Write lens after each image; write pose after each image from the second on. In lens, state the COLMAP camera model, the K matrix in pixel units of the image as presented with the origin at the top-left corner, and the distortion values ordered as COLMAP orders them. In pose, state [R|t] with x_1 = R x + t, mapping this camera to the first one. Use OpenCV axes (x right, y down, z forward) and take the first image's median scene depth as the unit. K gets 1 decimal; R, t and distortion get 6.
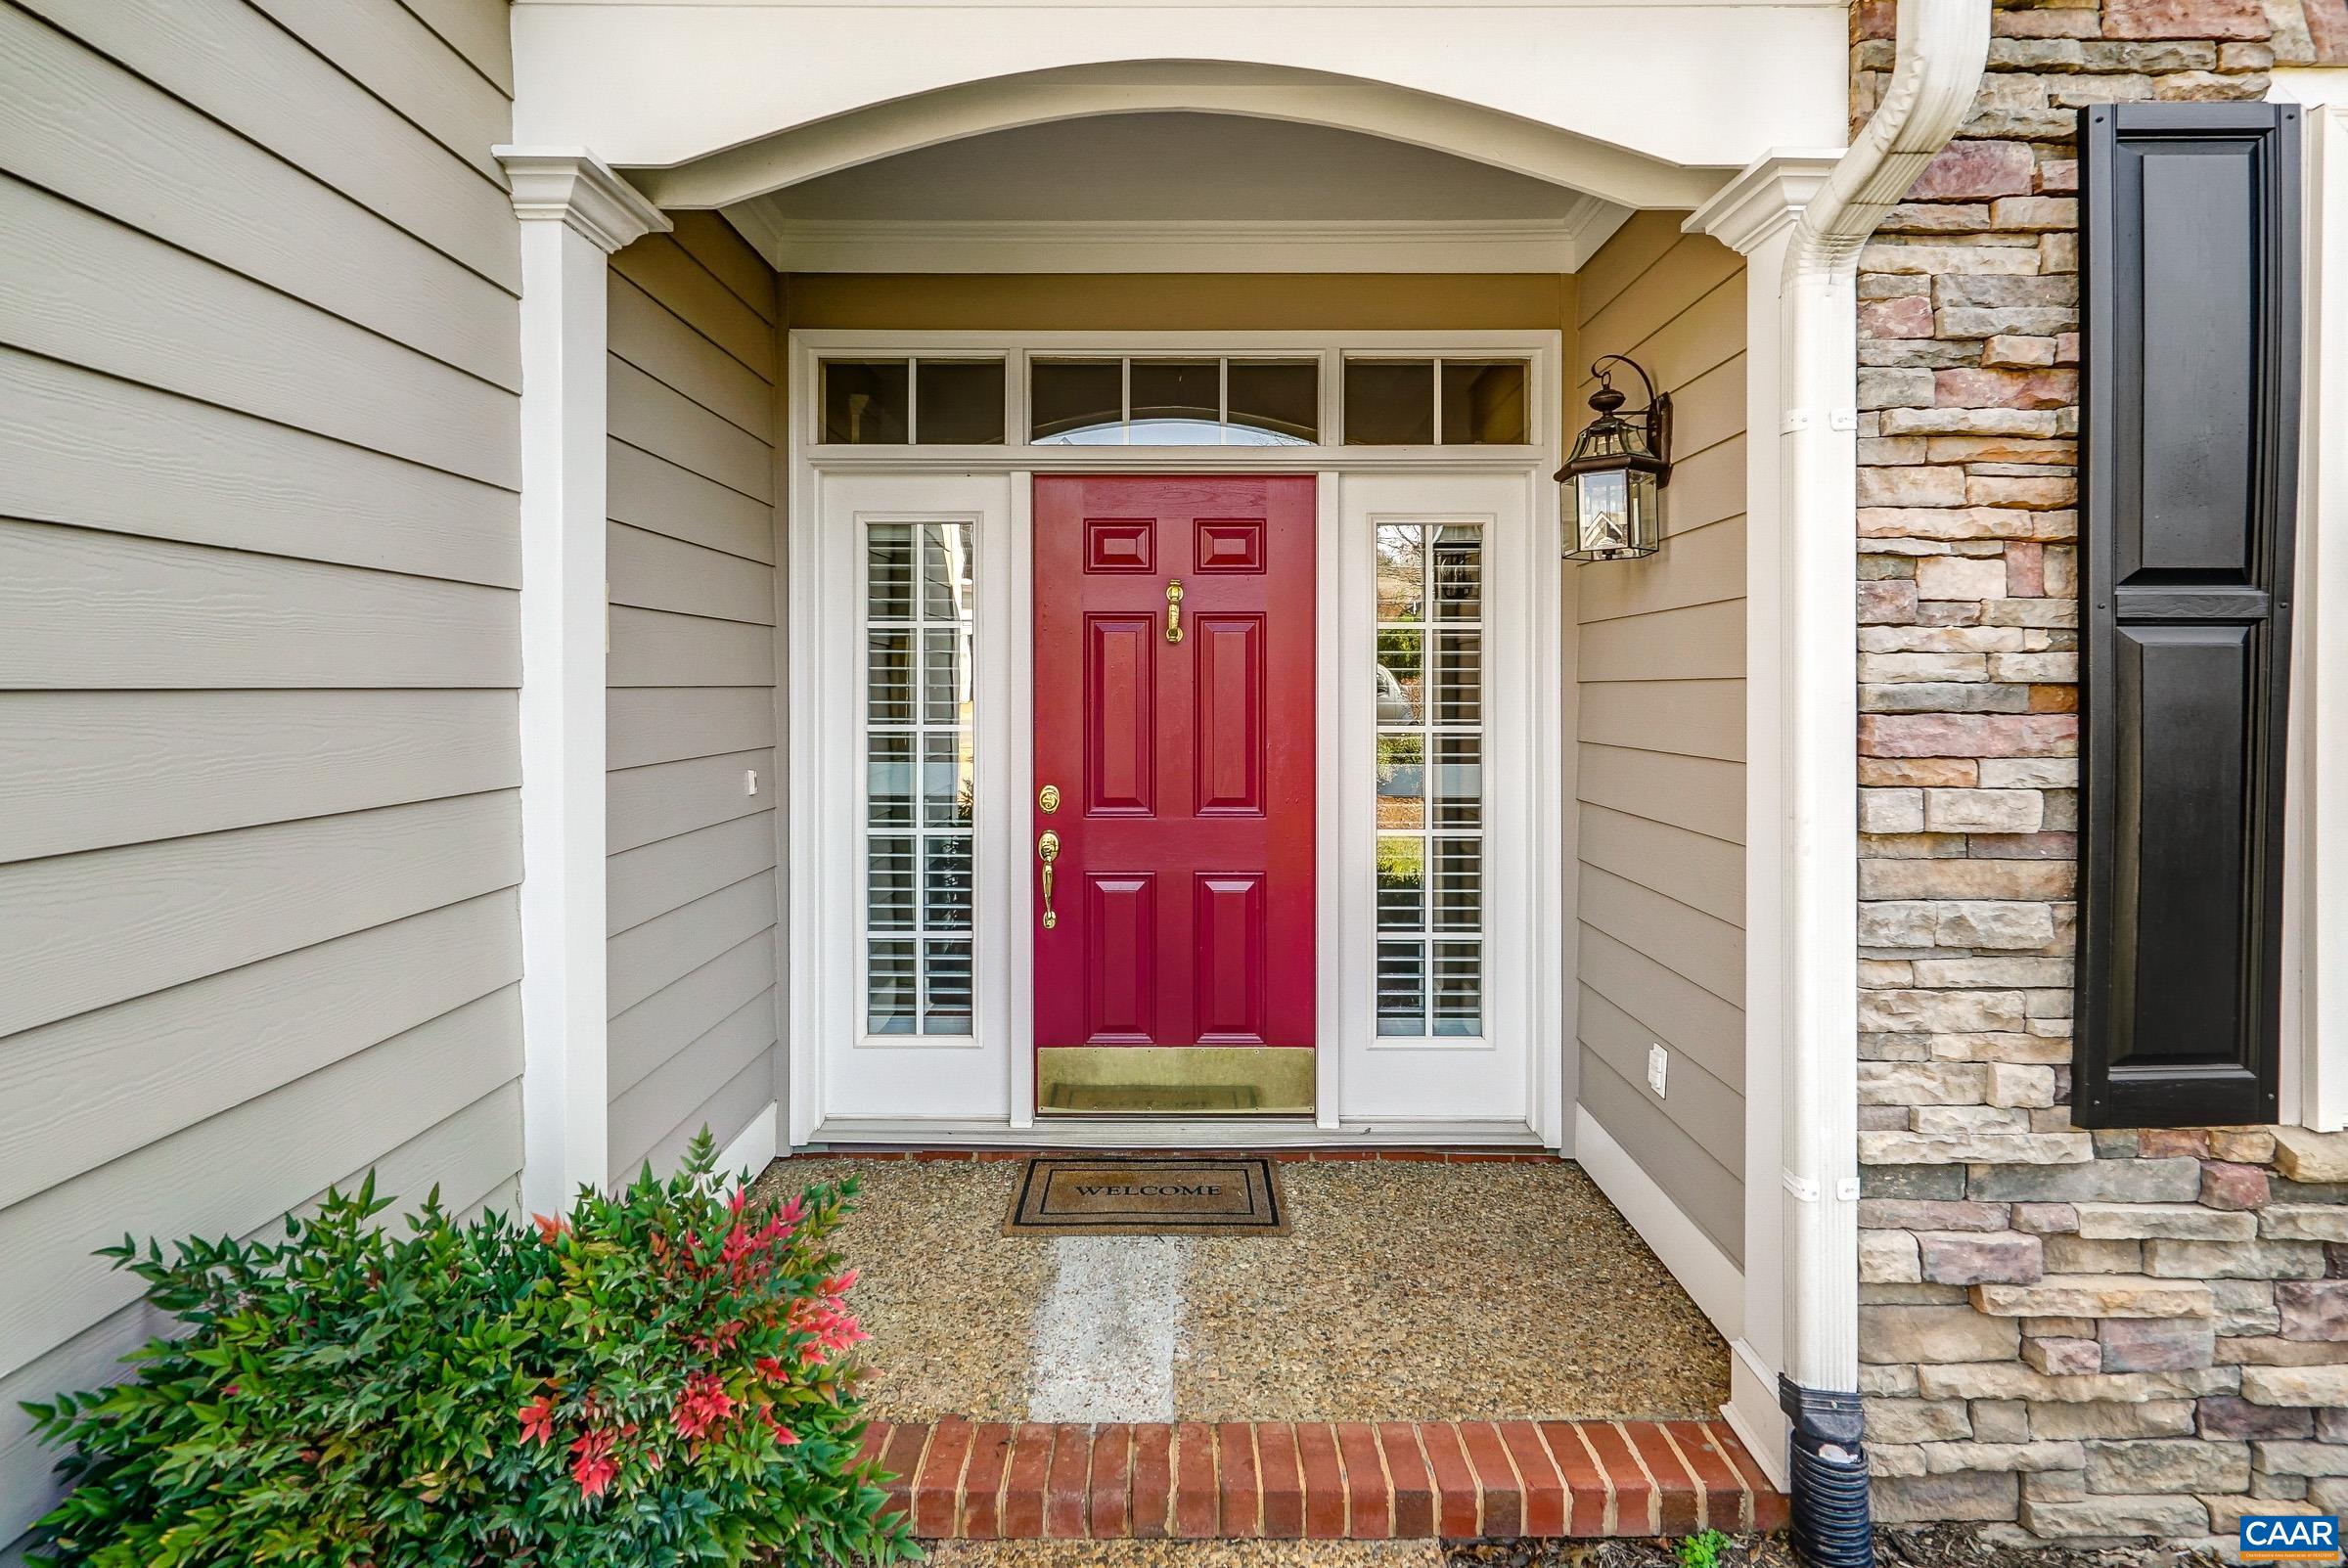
lens RADIAL K [[1163.6, 0, 1150.1], [0, 1163.6, 682.2], [0, 0, 1]] dist [0.001246, 0.000700]
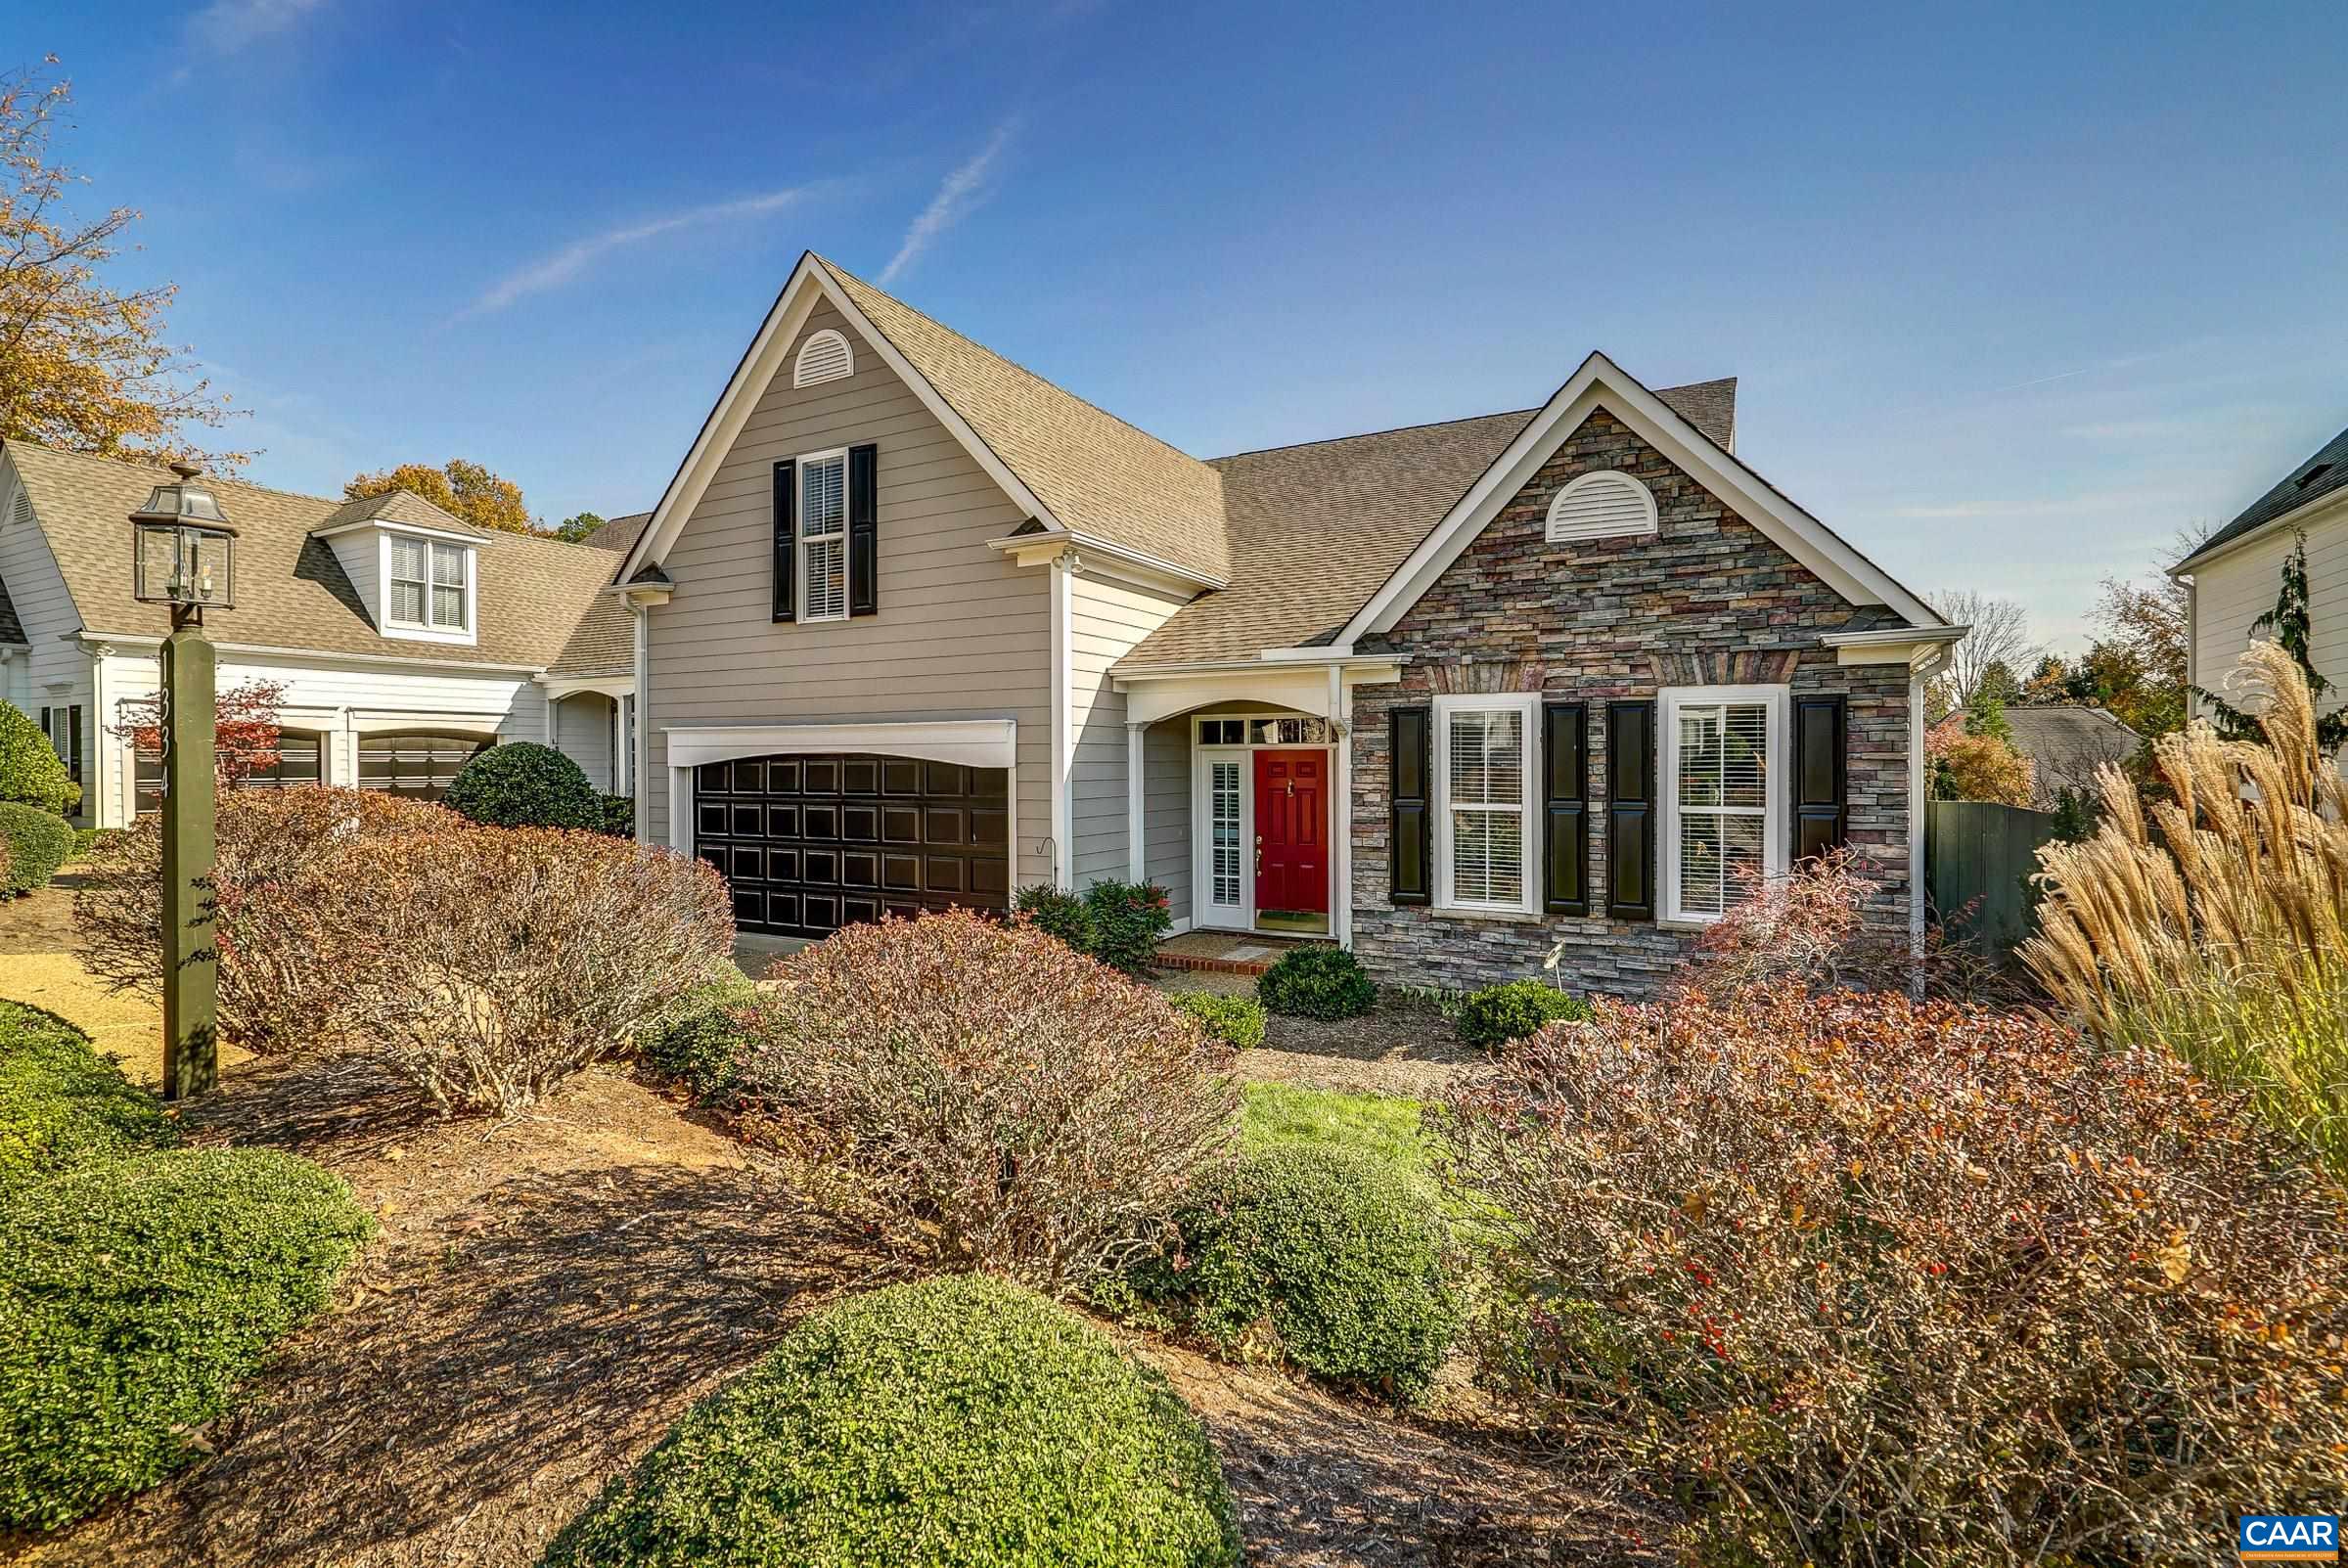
lens RADIAL K [[1053.6, 0, 1138.2], [0, 1053.6, 765.6], [0, 0, 1]] dist [-0.001680, -0.000234]
pose [[0.875770, -0.004393, -0.482709, 2.037841], [0.005831, 0.999982, 0.001478, -0.241571], [0.482694, -0.004109, 0.875779, -3.564832]]
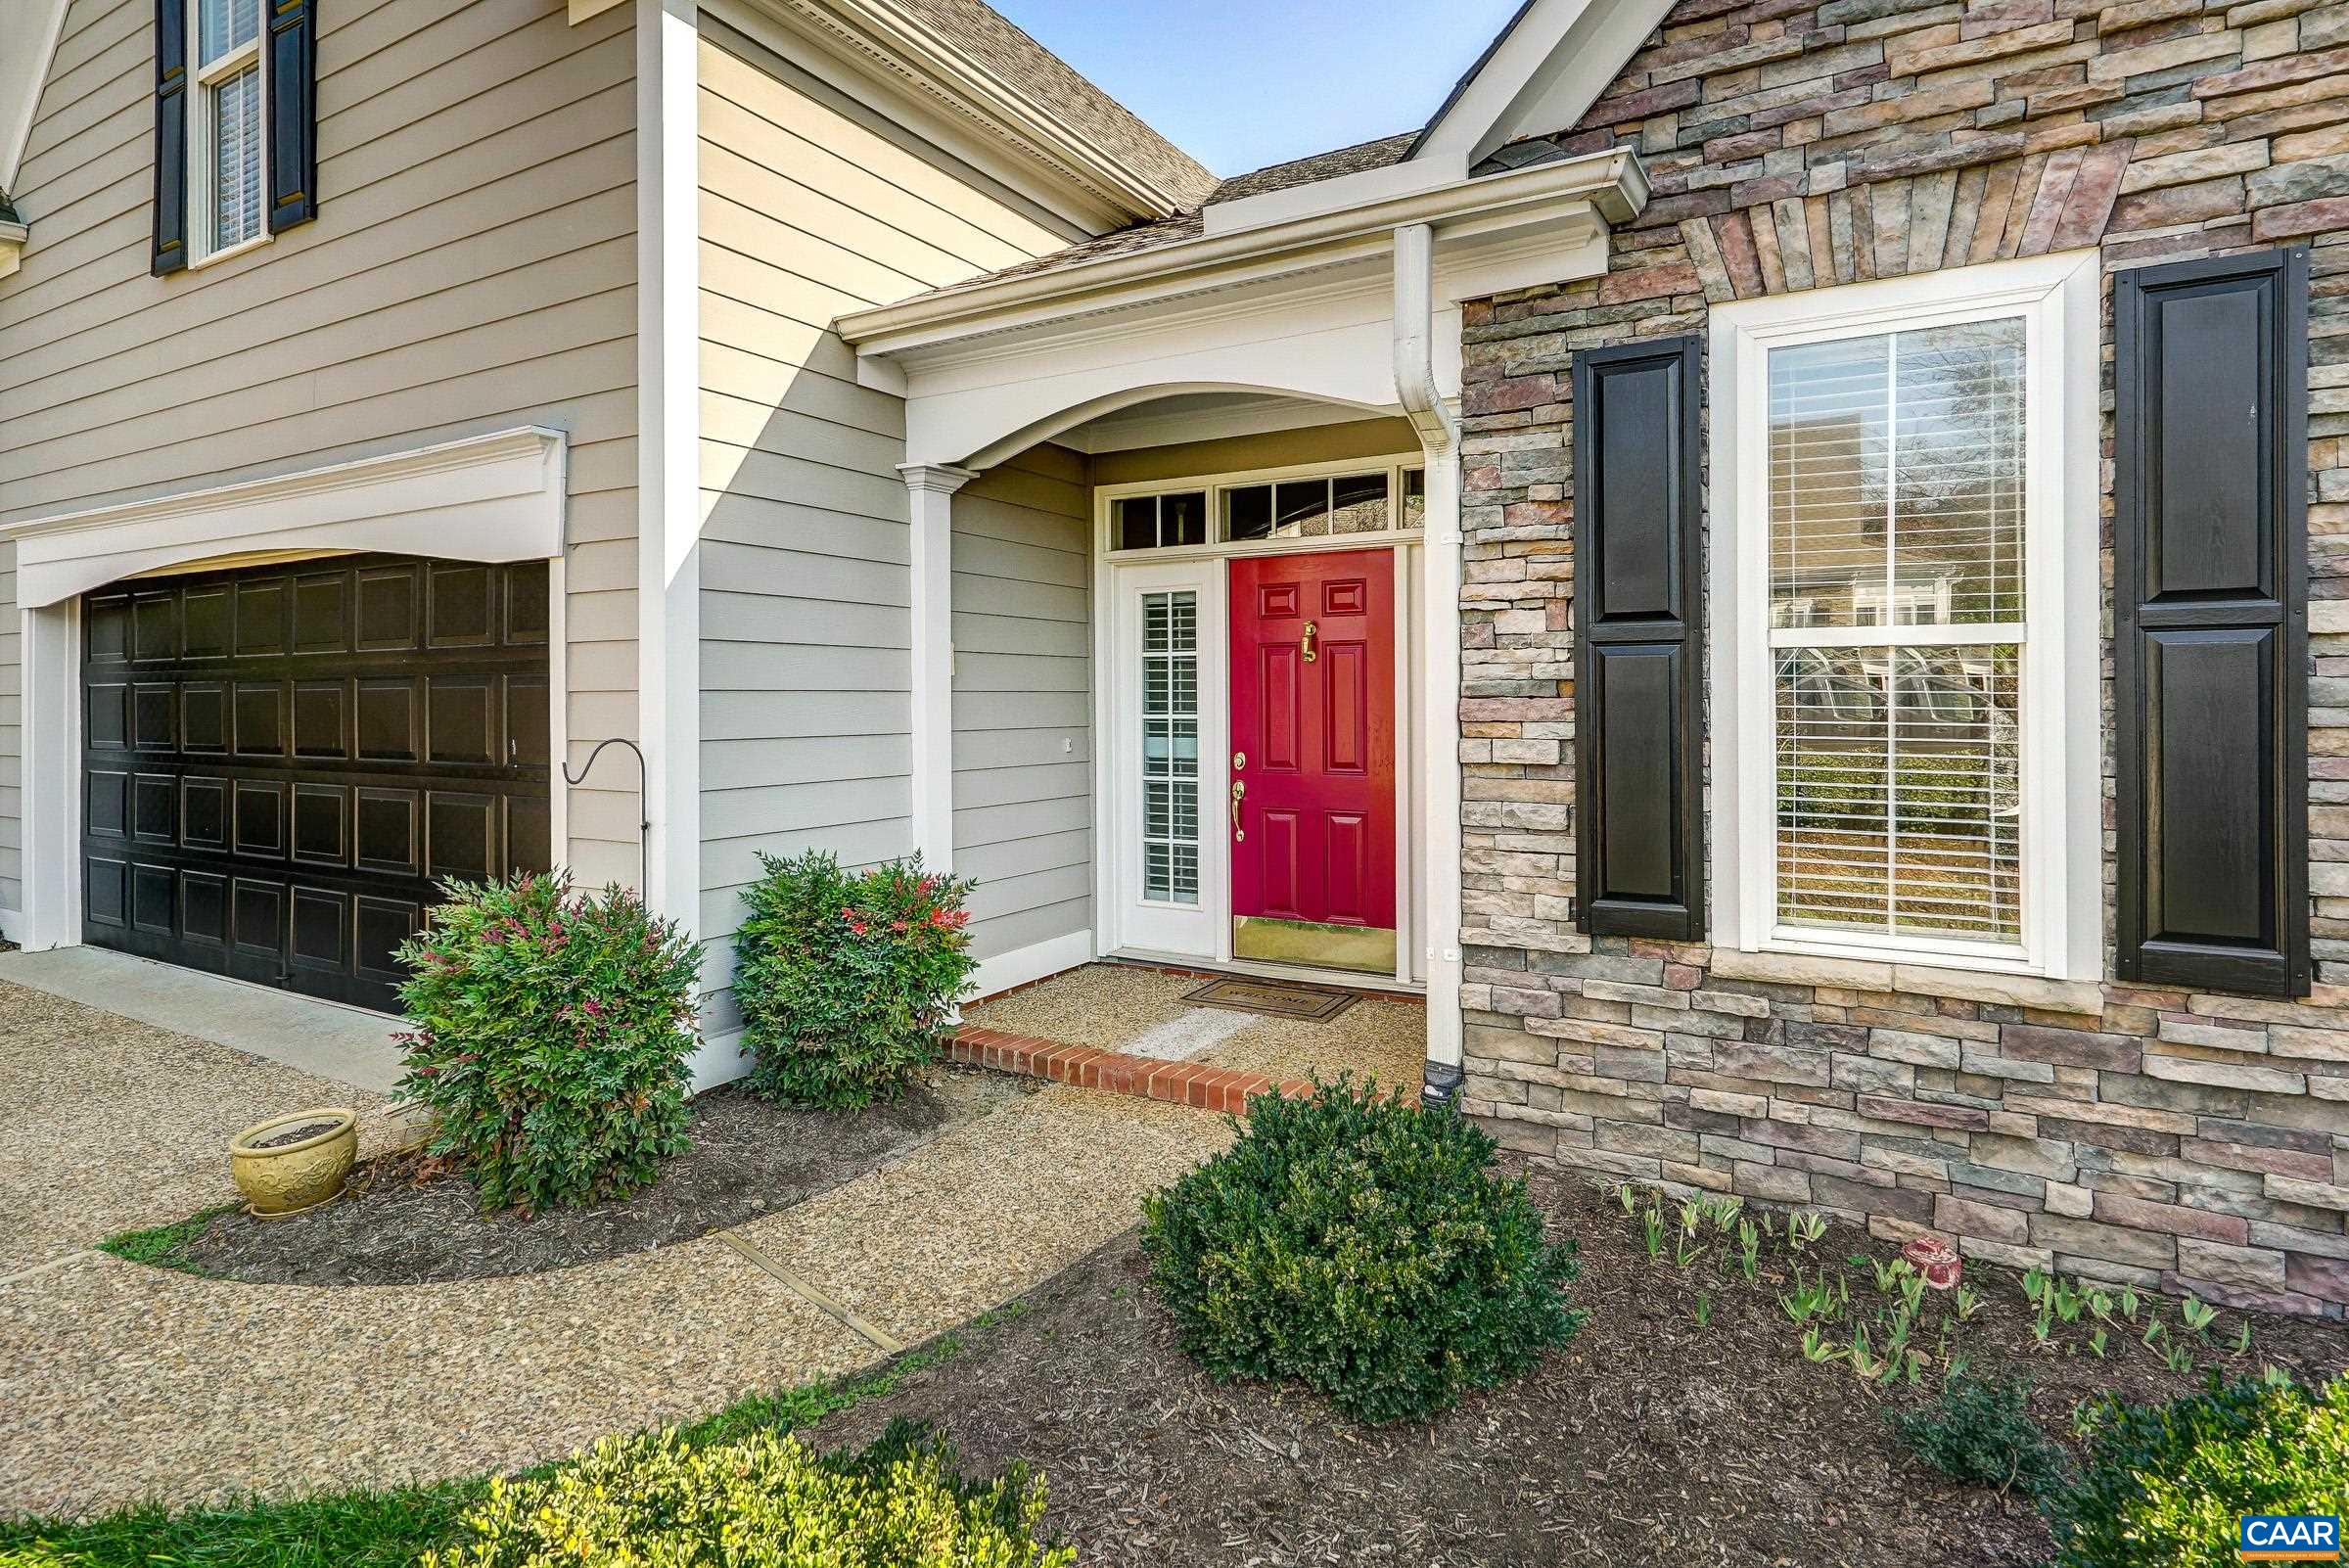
lens RADIAL K [[1206.9, 0, 1161.5], [0, 1206.9, 697.9], [0, 0, 1]] dist [0.005978, 0.000271]
pose [[0.868392, -0.005500, -0.495847, 1.136328], [0.005425, 0.999984, -0.001592, 0.027660], [0.495848, -0.001307, 0.868408, -0.876955]]
